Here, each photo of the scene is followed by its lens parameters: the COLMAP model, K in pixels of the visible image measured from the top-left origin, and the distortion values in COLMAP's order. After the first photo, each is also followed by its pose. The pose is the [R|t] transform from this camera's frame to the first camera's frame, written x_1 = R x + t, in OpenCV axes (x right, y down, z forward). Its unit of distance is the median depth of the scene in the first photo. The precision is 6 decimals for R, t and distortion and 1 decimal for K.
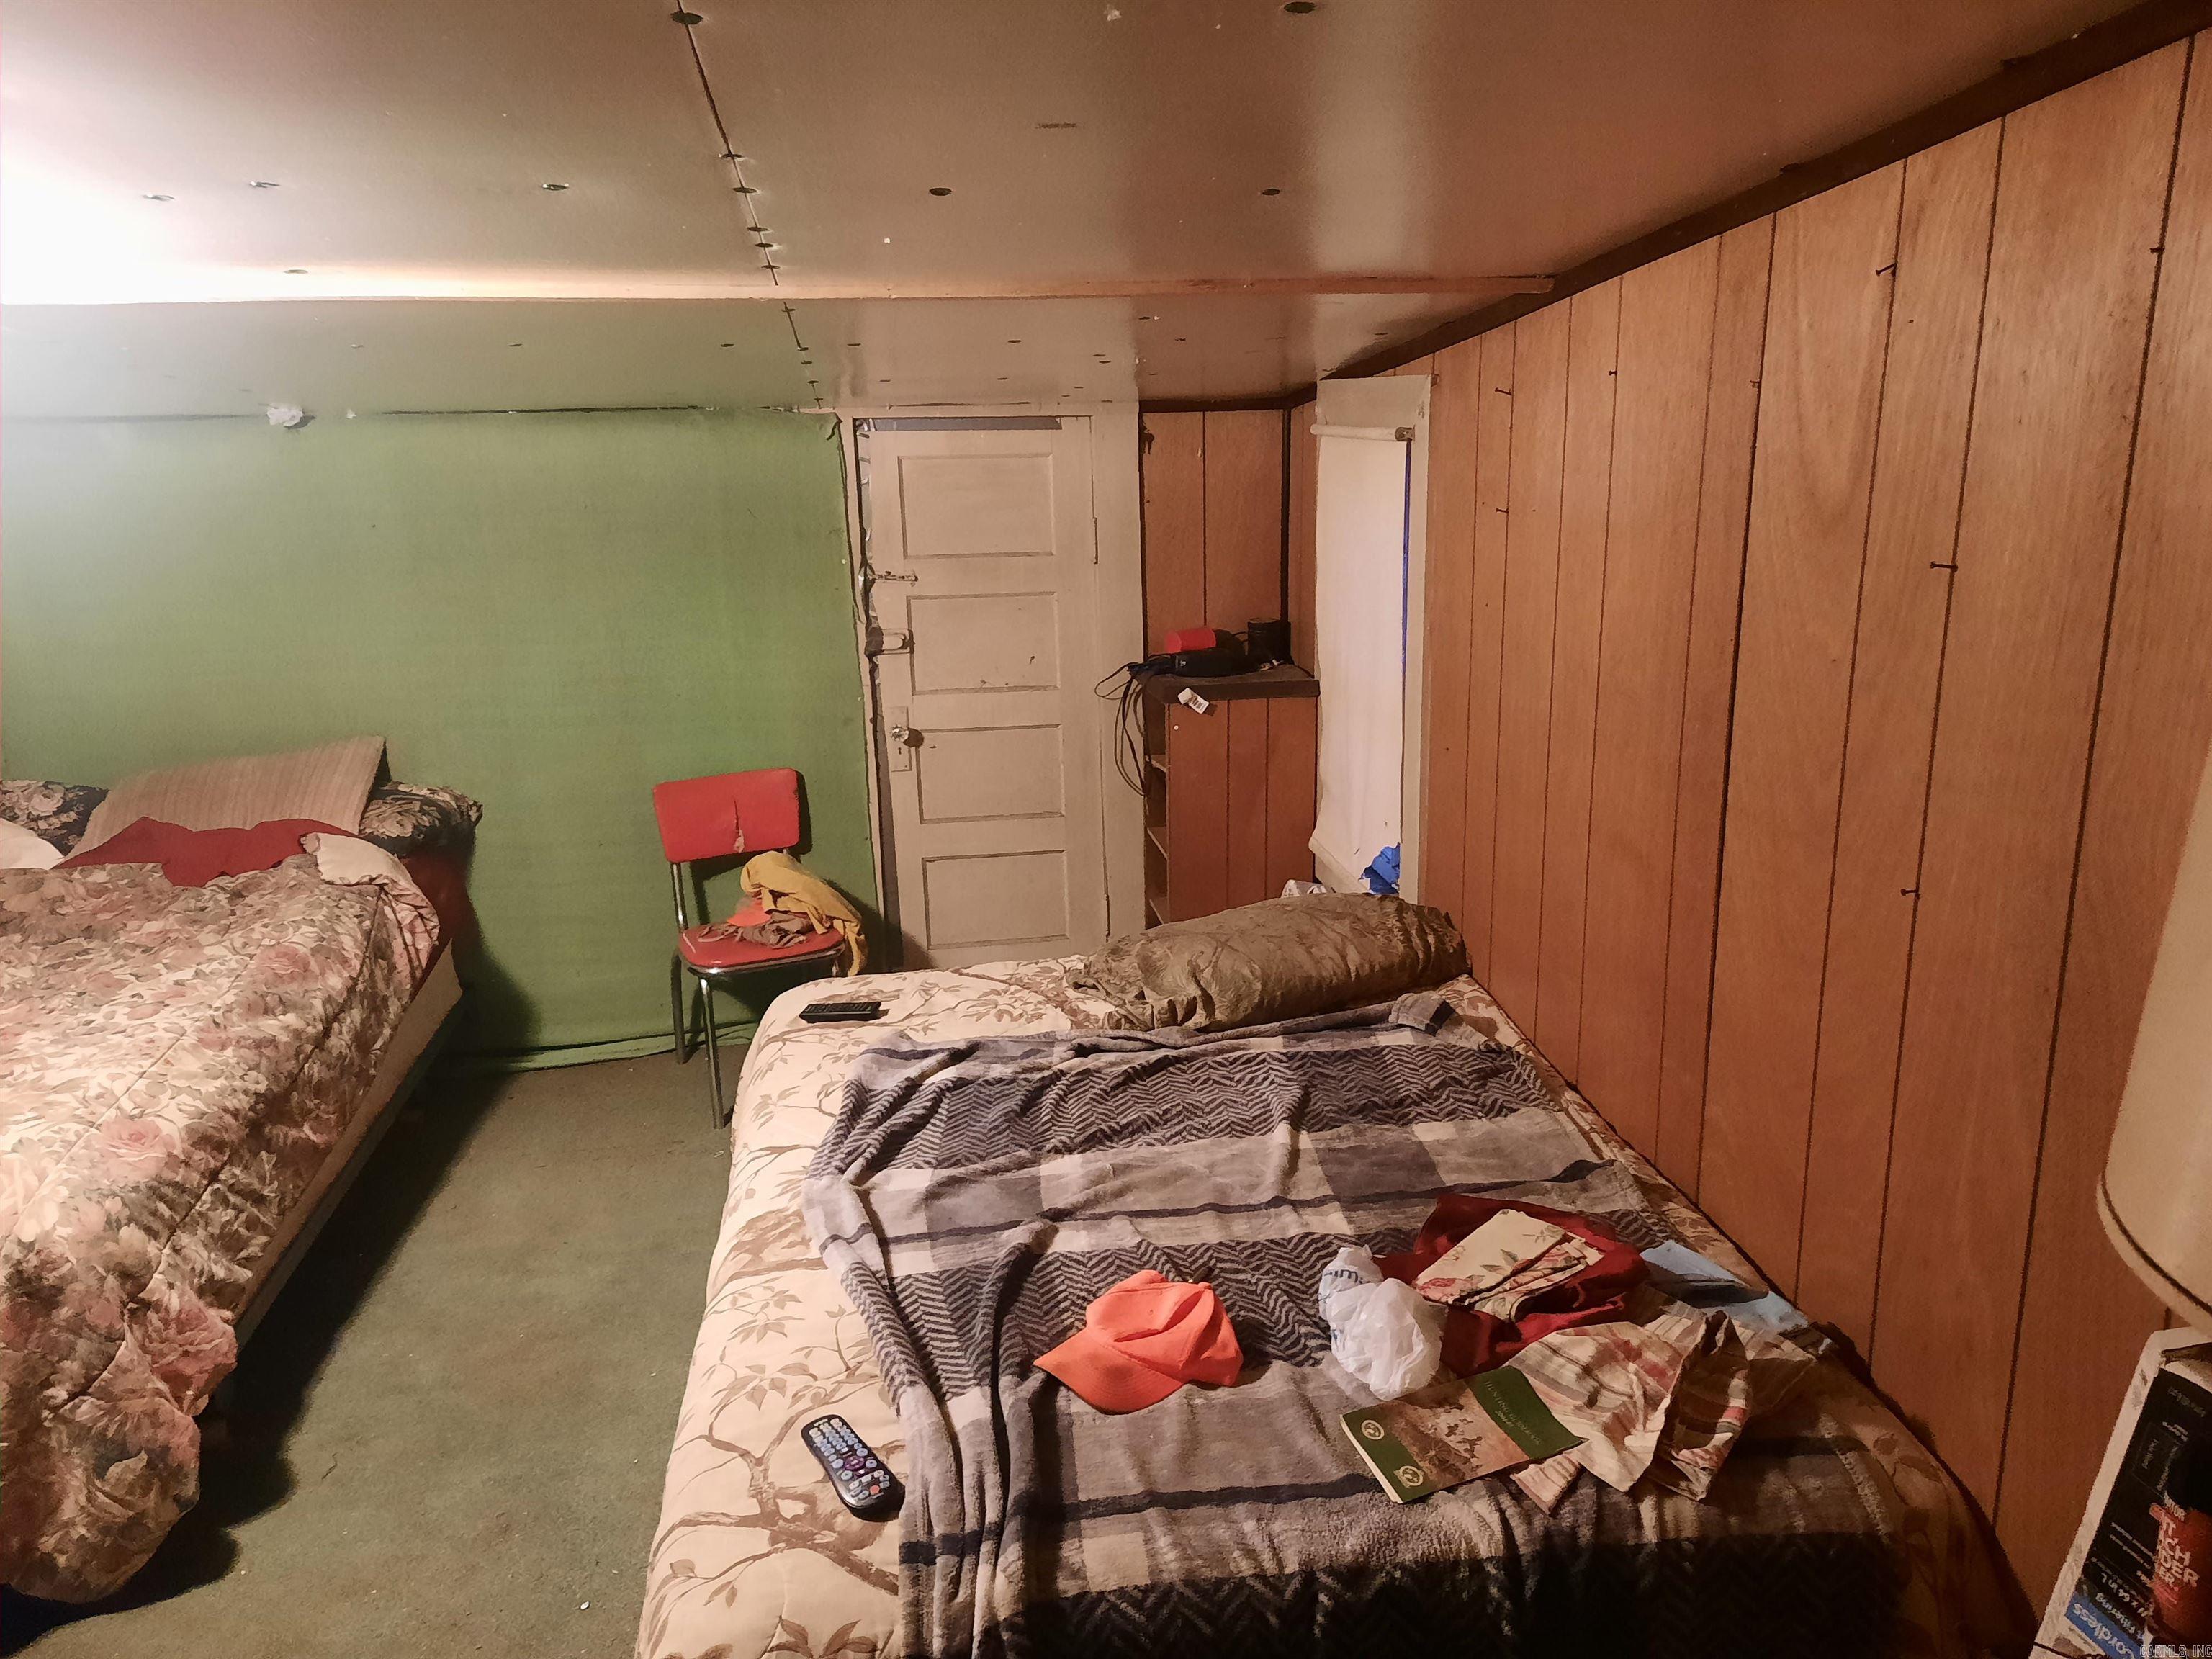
lens RADIAL K [[1634.0, 0, 1108.2], [0, 1634.0, 815.9], [0, 0, 1]] dist [0.051883, -0.046603]
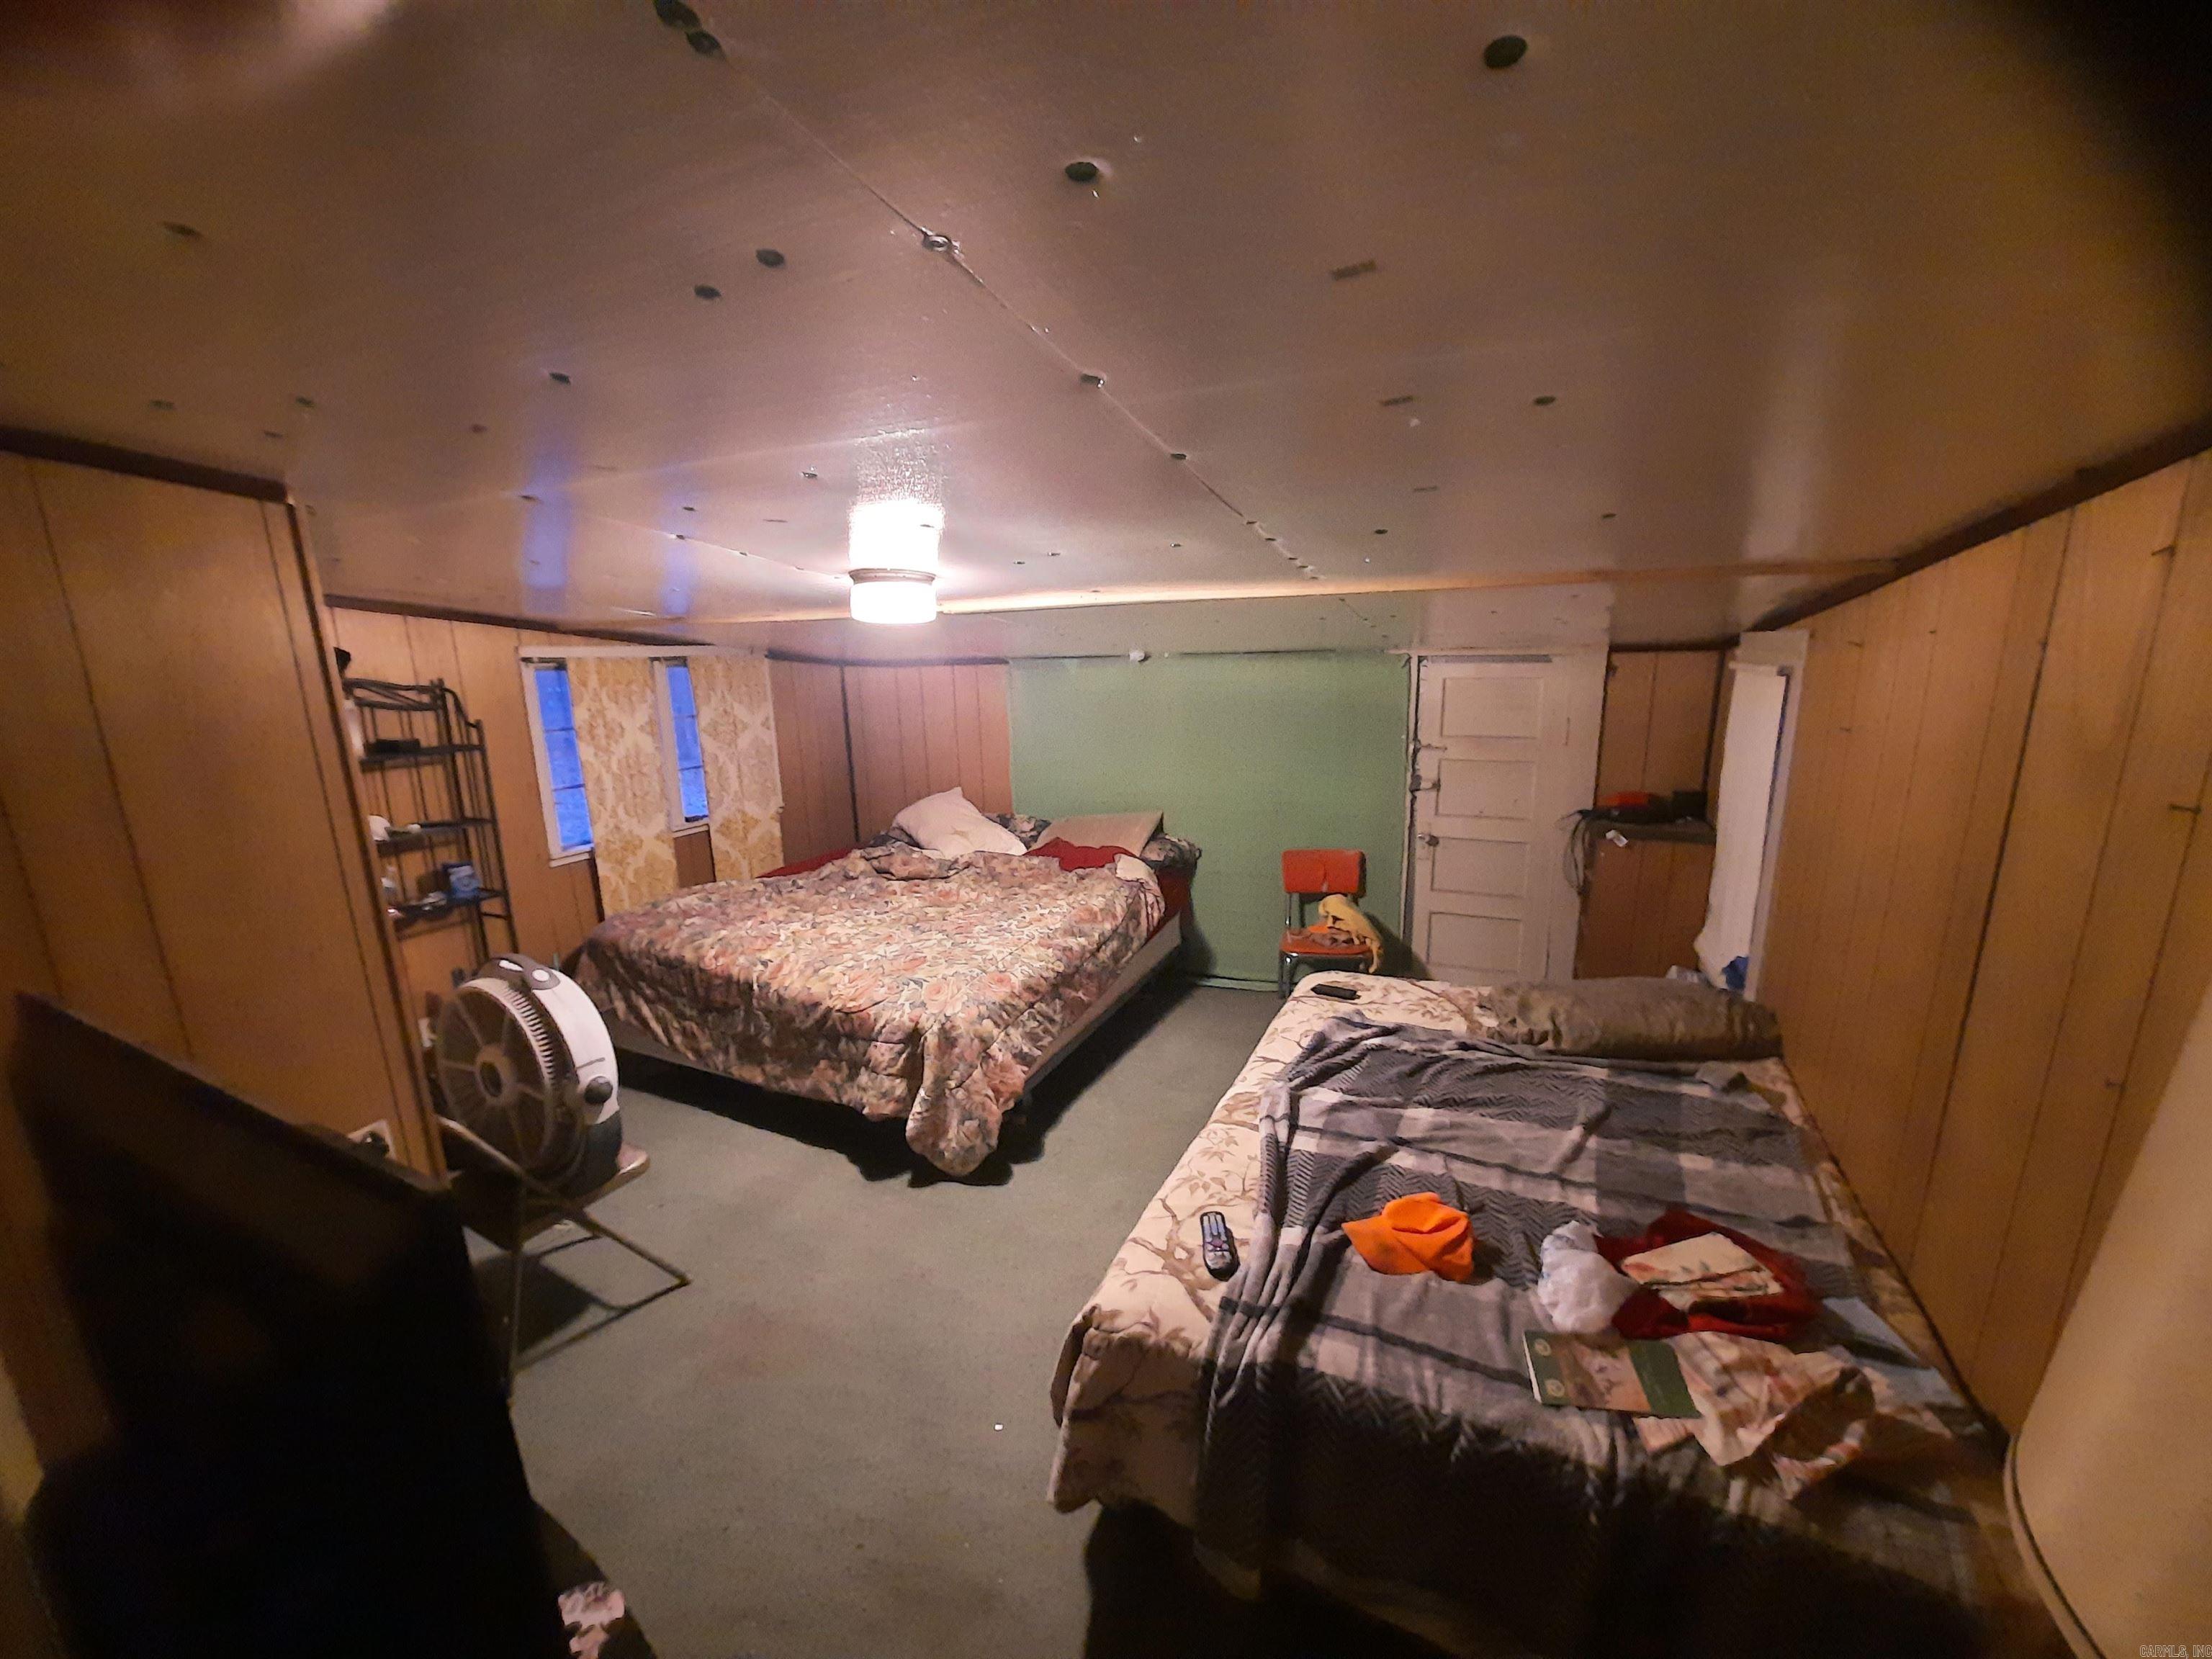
lens RADIAL K [[873.3, 0, 1152.0], [0, 873.3, 846.5], [0, 0, 1]] dist [-0.019892, -0.000366]
pose [[0.832438, 0.122605, -0.540385, 0.178077], [-0.128971, 0.991301, 0.026237, -0.038394], [0.538901, 0.047853, 0.841009, 0.100649]]
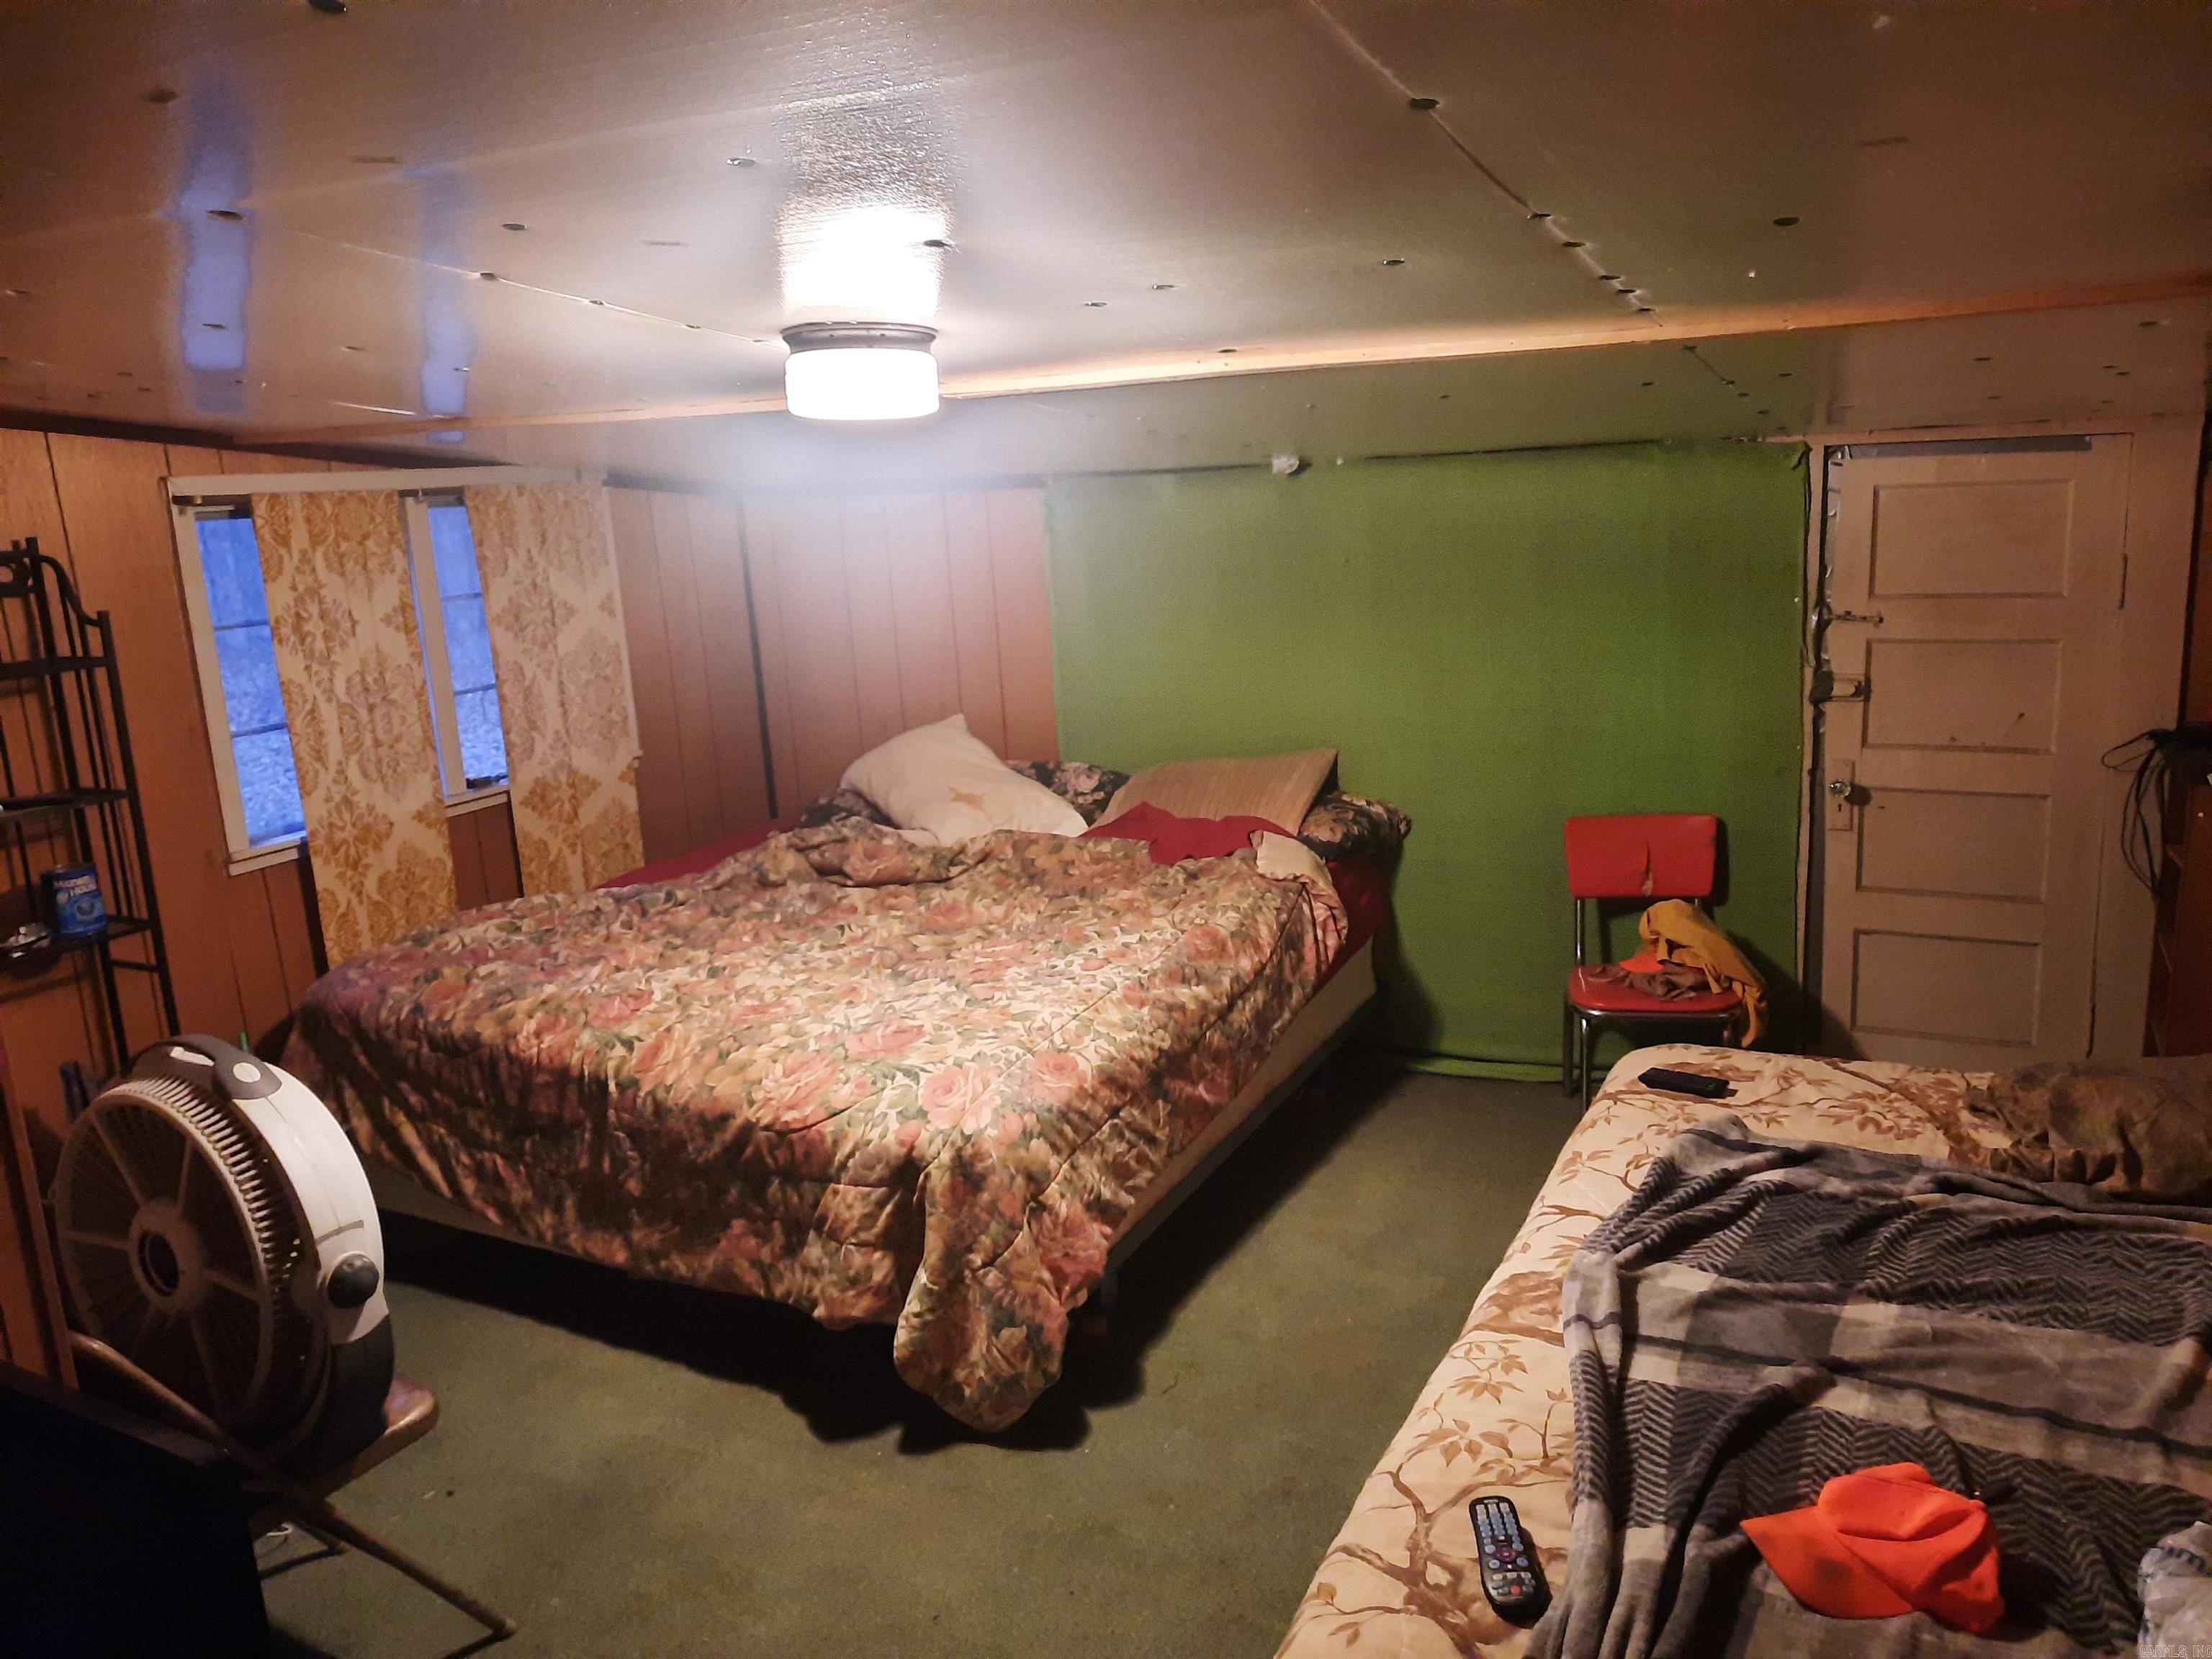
lens RADIAL K [[1634.0, 0, 1180.4], [0, 1634.0, 805.3], [0, 0, 1]] dist [0.051883, -0.046603]
pose [[0.804842, 0.103378, -0.584416, 0.153375], [-0.107798, 0.993797, 0.027337, -0.036817], [0.583617, 0.040996, 0.810994, 0.059484]]
